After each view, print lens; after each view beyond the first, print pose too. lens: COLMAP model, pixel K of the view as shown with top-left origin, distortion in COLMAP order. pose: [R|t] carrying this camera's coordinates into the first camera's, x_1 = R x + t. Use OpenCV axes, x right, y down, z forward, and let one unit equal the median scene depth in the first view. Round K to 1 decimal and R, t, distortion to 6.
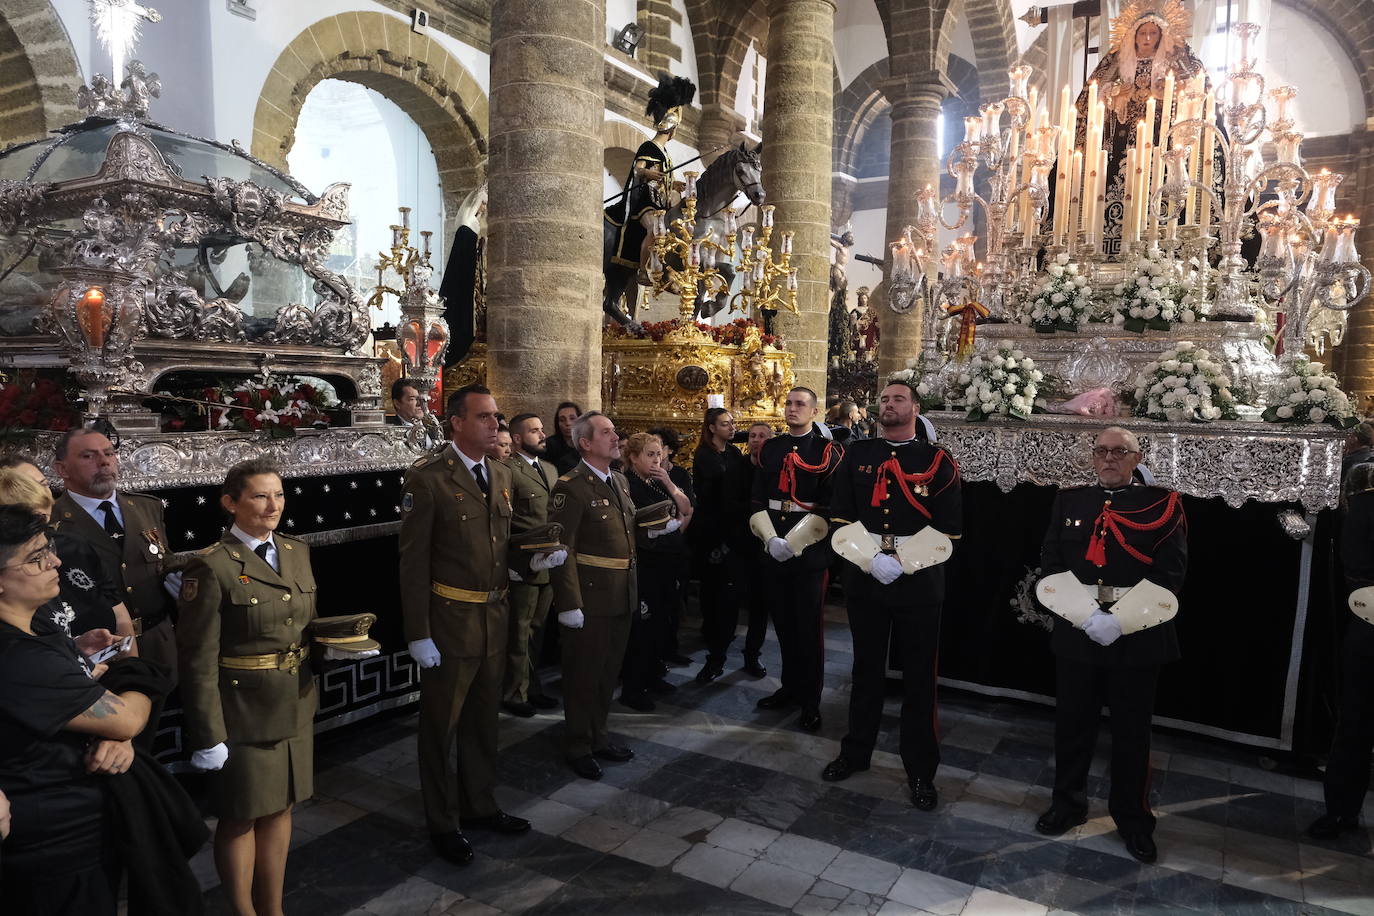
lens RADIAL K [[906.7, 0, 704.2], [0, 906.7, 459.7], [0, 0, 1]] dist [-0.033065, 0.028647]
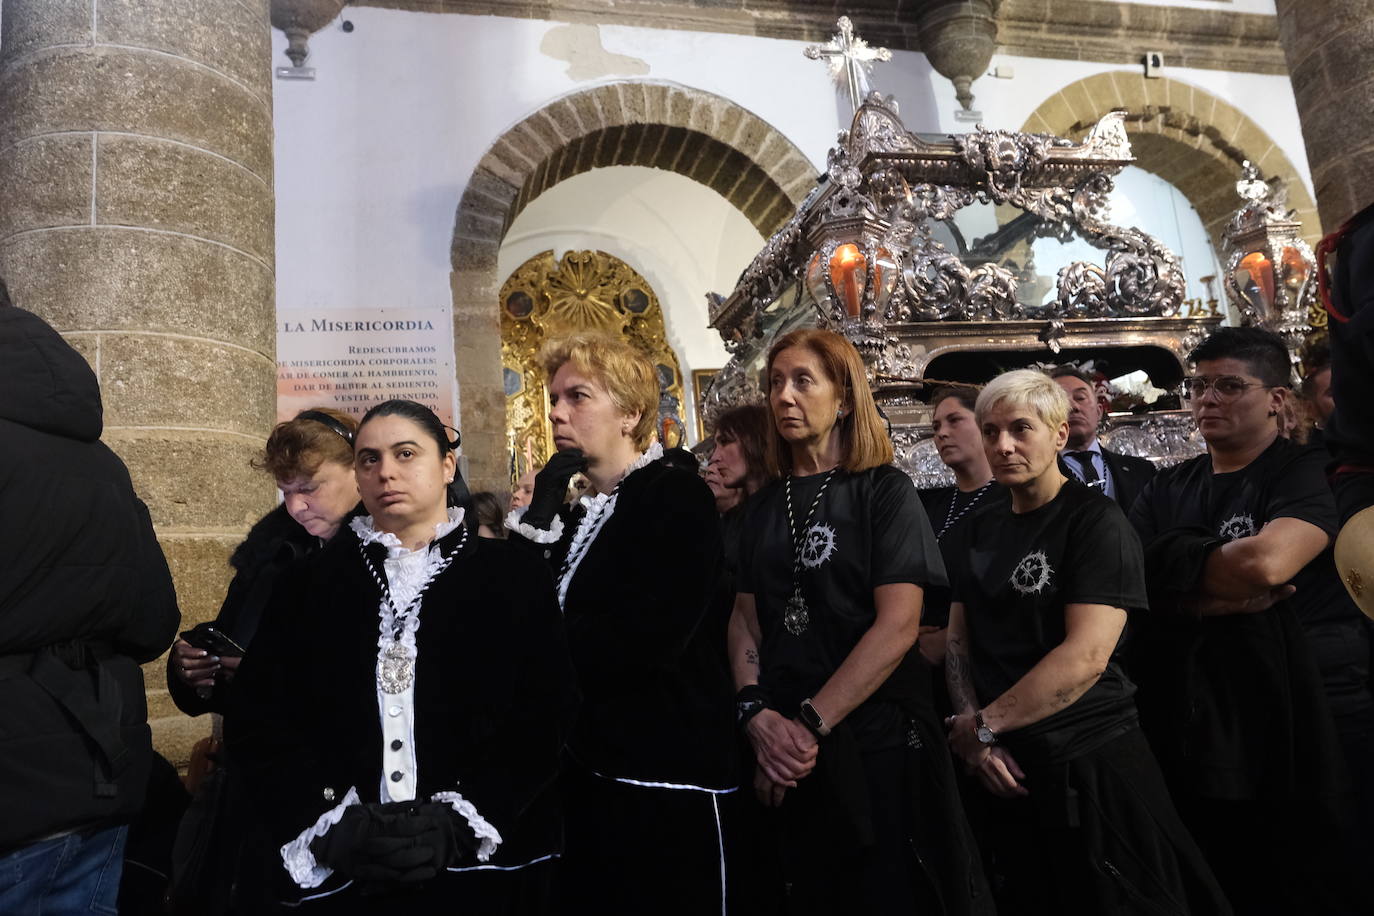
lens RADIAL K [[906.7, 0, 704.2], [0, 906.7, 459.7], [0, 0, 1]] dist [-0.033065, 0.028647]
pose [[0.688090, -0.197173, -0.698323, -0.122874], [0.052159, 0.973324, -0.223425, 0.094478], [0.723748, 0.117313, 0.680019, 0.197154]]
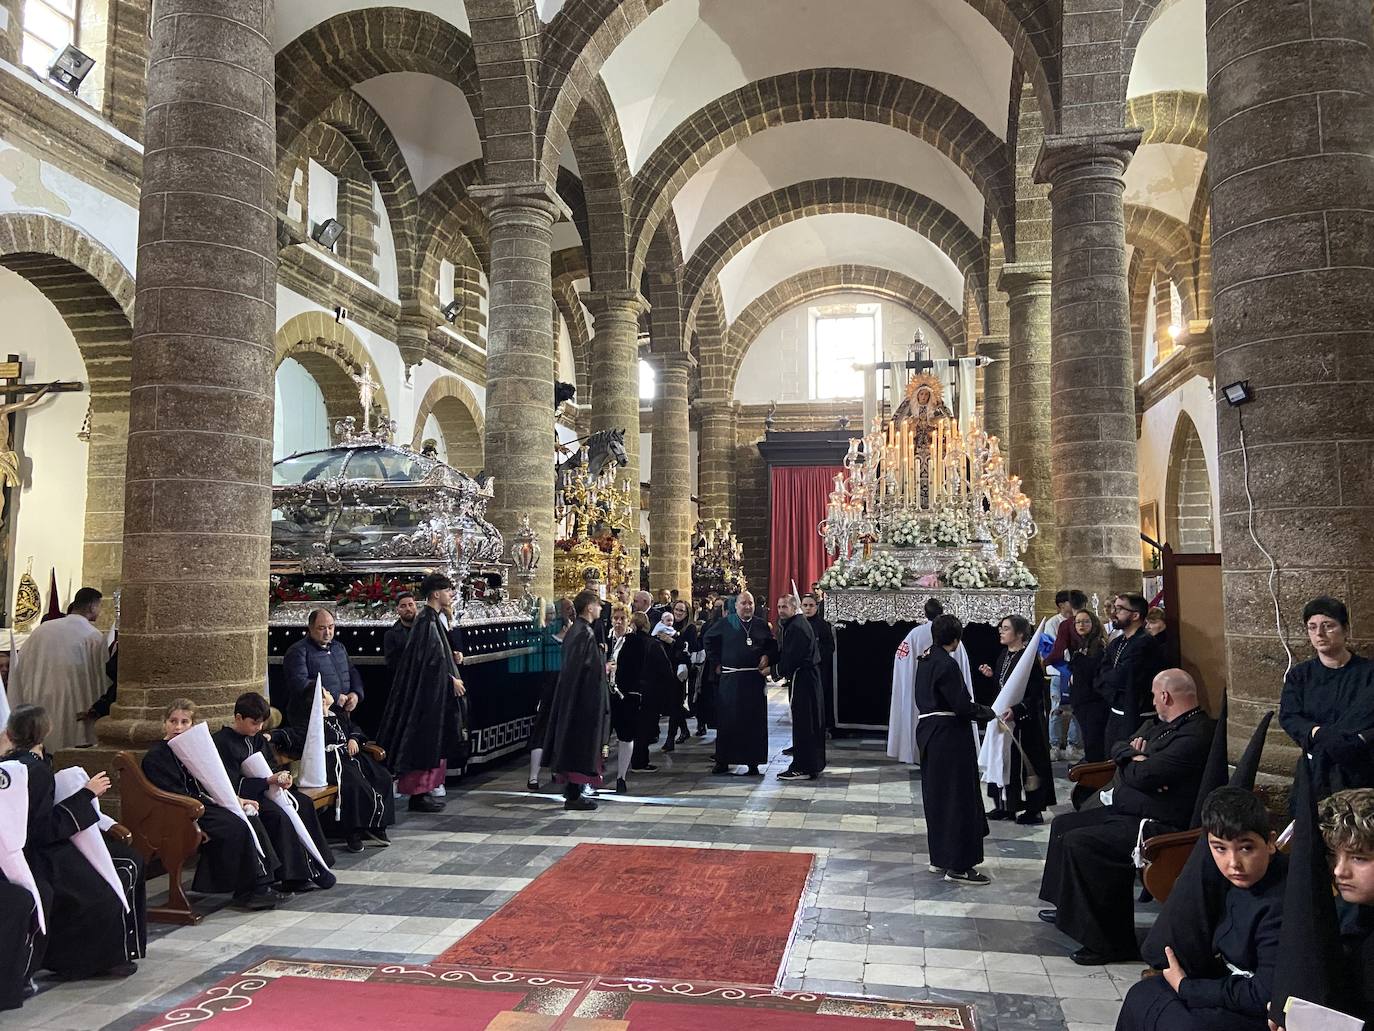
lens RADIAL K [[1091.0, 0, 687.0], [0, 1091.0, 515.5], [0, 0, 1]] dist [0.000737, 0.003034]
pose [[0.944124, -0.012097, 0.329368, -0.562783], [0.058841, 0.989458, -0.132325, 0.079414], [-0.324295, 0.144311, 0.934883, -0.975149]]
